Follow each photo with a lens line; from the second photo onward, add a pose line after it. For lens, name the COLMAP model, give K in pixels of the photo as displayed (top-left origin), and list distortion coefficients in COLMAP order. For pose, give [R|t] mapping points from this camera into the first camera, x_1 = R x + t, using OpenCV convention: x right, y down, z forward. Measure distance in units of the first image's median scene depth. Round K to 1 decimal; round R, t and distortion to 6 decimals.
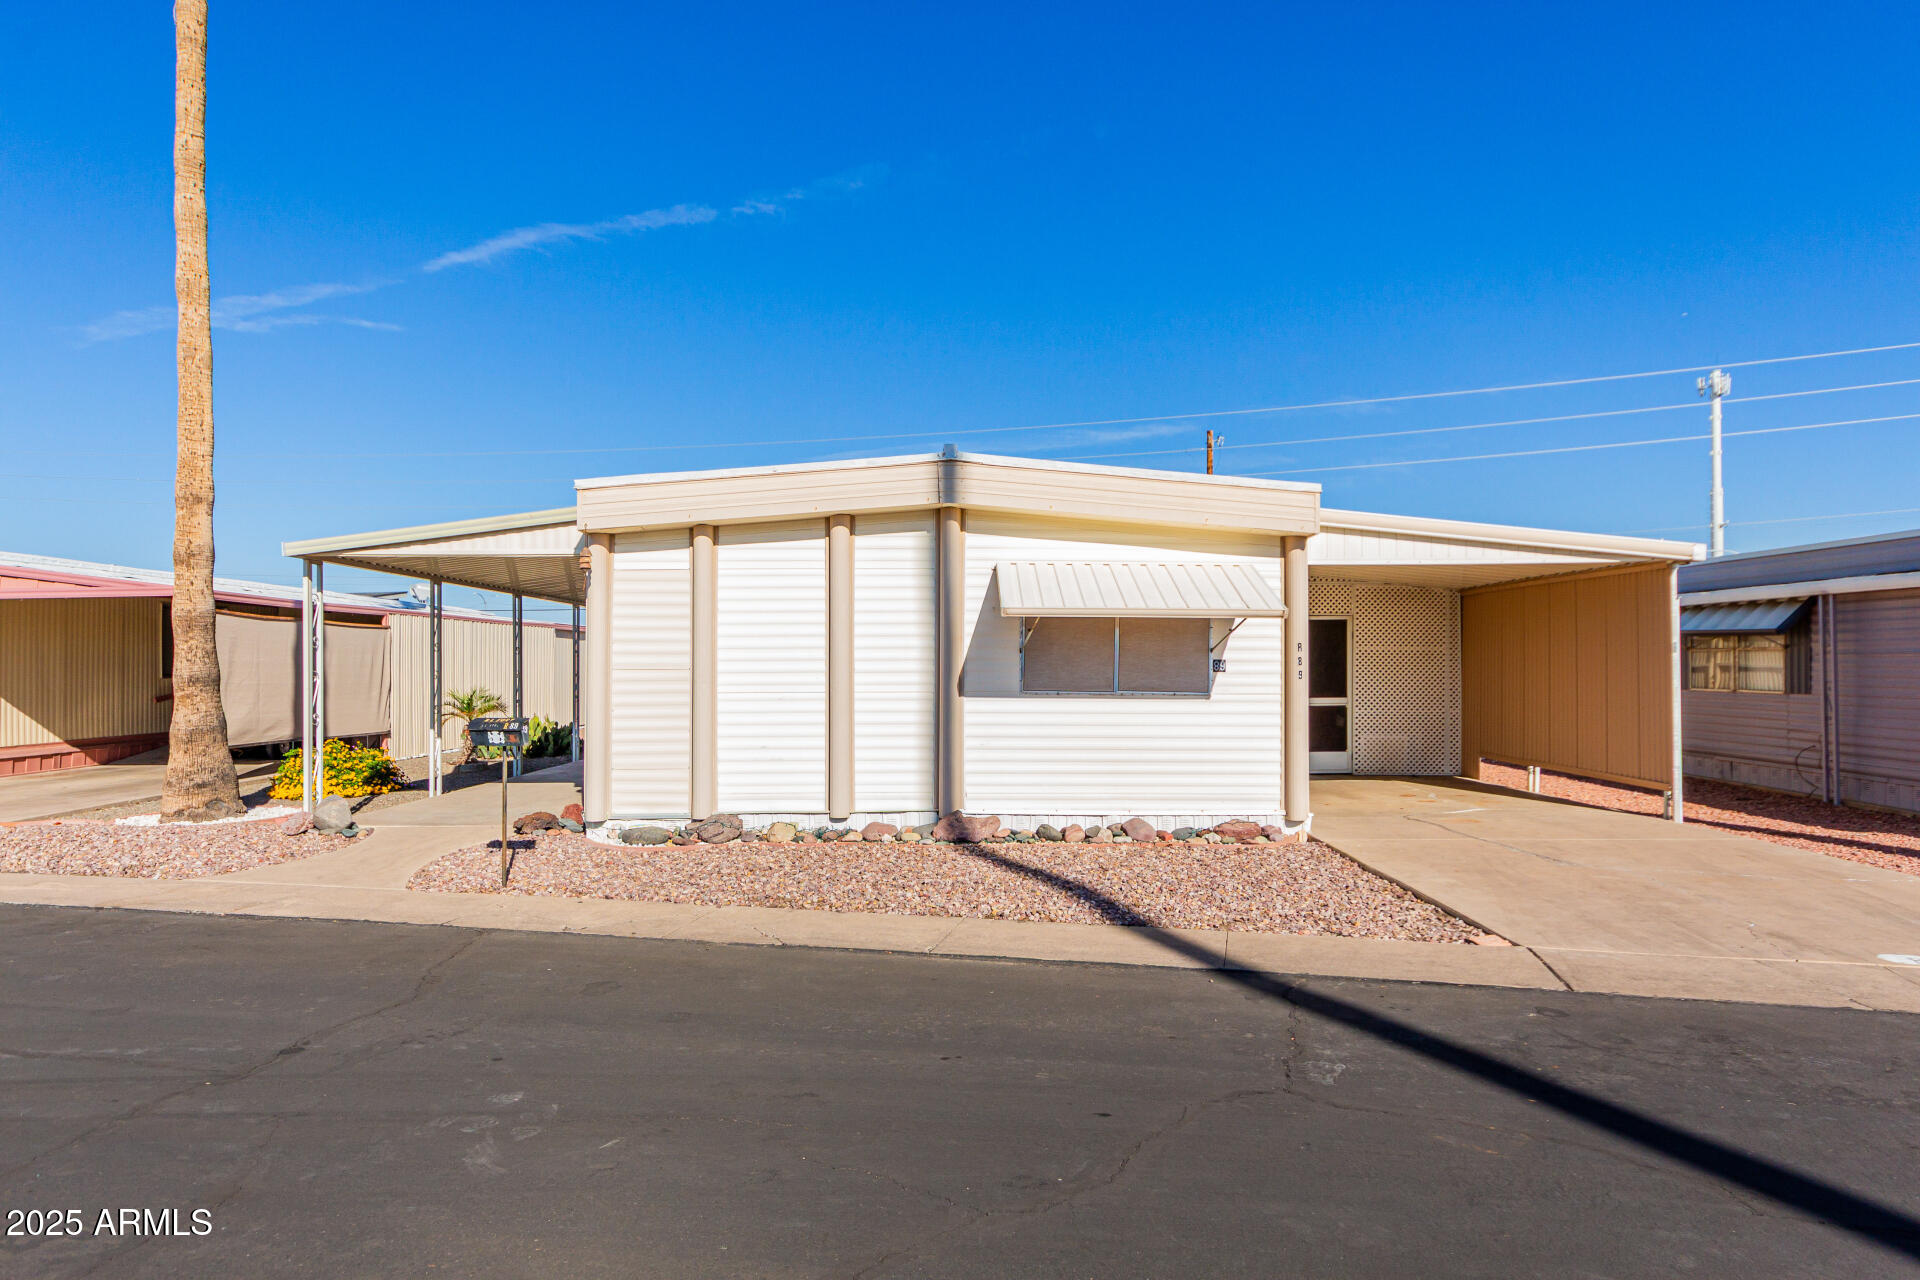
lens RADIAL K [[1088.3, 0, 960.4], [0, 1088.3, 646.1], [0, 0, 1]] dist [0.002768, 0.001798]
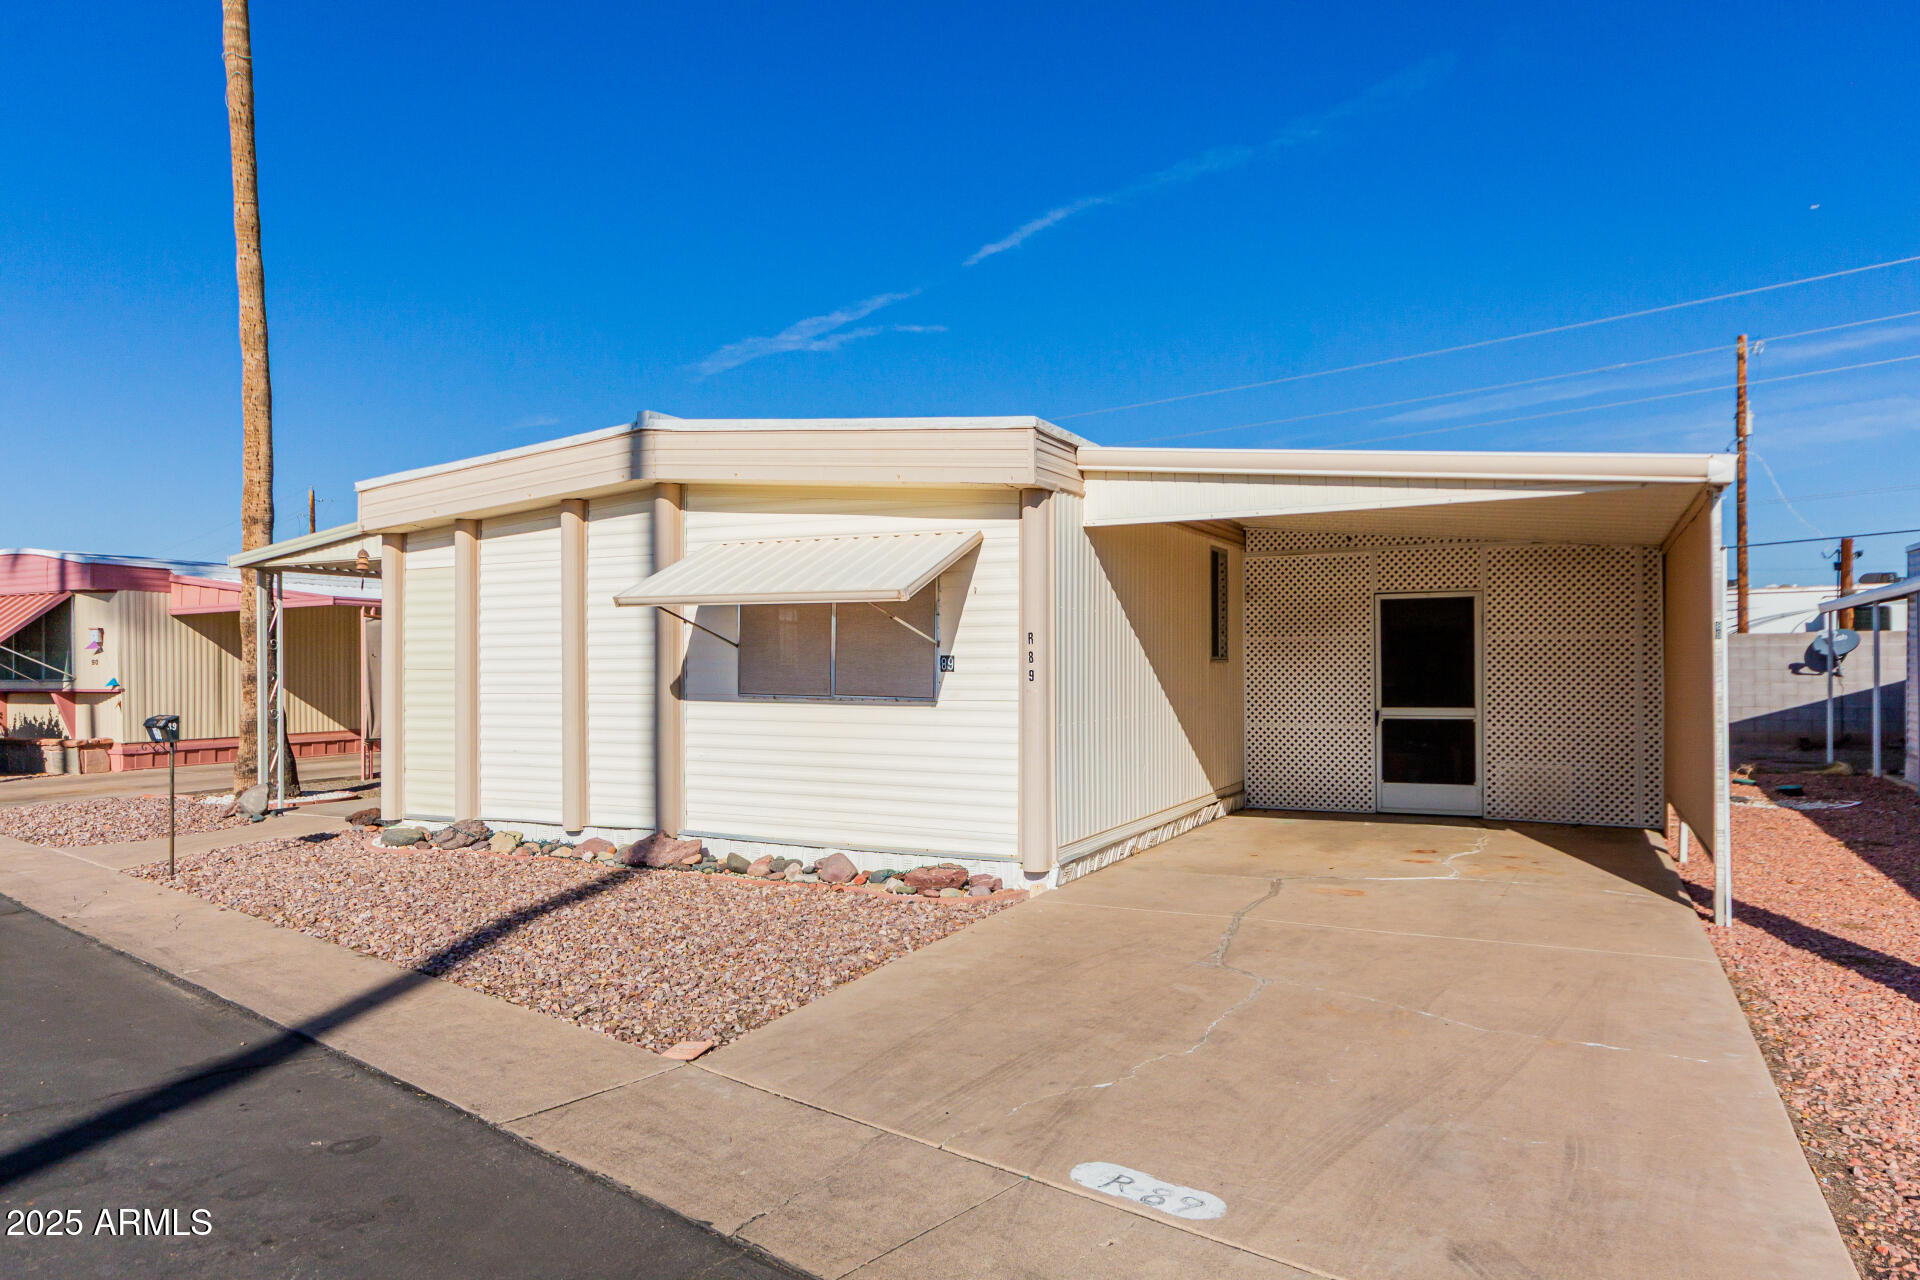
lens RADIAL K [[1221.2, 0, 960.8], [0, 1221.2, 642.9], [0, 0, 1]] dist [0.010325, 0.001174]
pose [[0.887545, -0.010359, -0.460605, 0.645799], [0.010962, 0.999939, -0.001365, 0.004540], [0.460591, -0.003838, 0.887604, 0.234885]]
